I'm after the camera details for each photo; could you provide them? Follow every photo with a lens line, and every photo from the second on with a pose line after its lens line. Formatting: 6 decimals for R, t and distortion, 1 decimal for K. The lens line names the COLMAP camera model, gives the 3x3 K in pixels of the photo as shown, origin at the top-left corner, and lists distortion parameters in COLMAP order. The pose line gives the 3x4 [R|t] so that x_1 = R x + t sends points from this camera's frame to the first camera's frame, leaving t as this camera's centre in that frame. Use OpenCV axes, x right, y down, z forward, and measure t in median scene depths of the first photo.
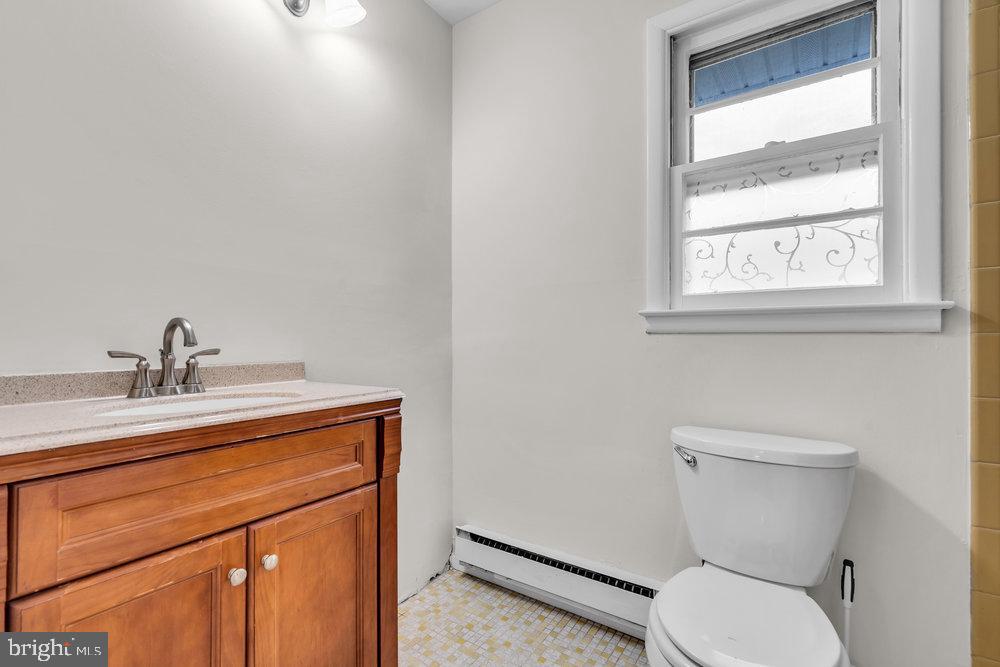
lens RADIAL K [[452.5, 0, 500.0], [0, 452.5, 333.5], [0, 0, 1]] dist [0.001651, 0.000197]
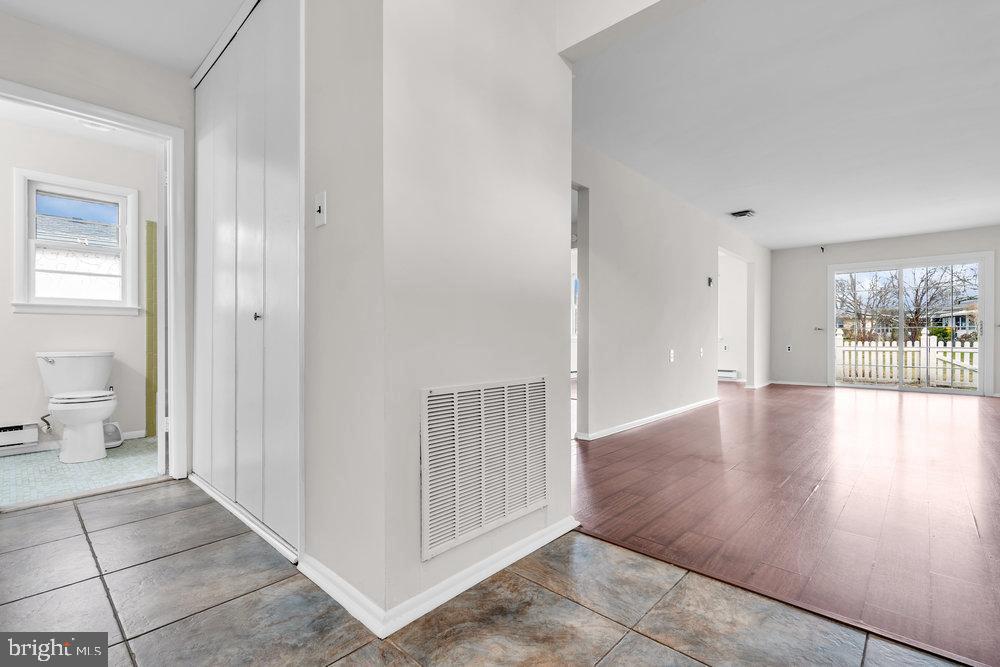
lens RADIAL K [[452.5, 0, 500.0], [0, 452.5, 333.5], [0, 0, 1]] dist [0.001651, 0.000197]
pose [[0.135515, 0.004400, 0.990765, -1.691677], [-0.004992, 0.999980, -0.003758, 0.105666], [-0.990763, -0.004437, 0.135535, -1.795456]]
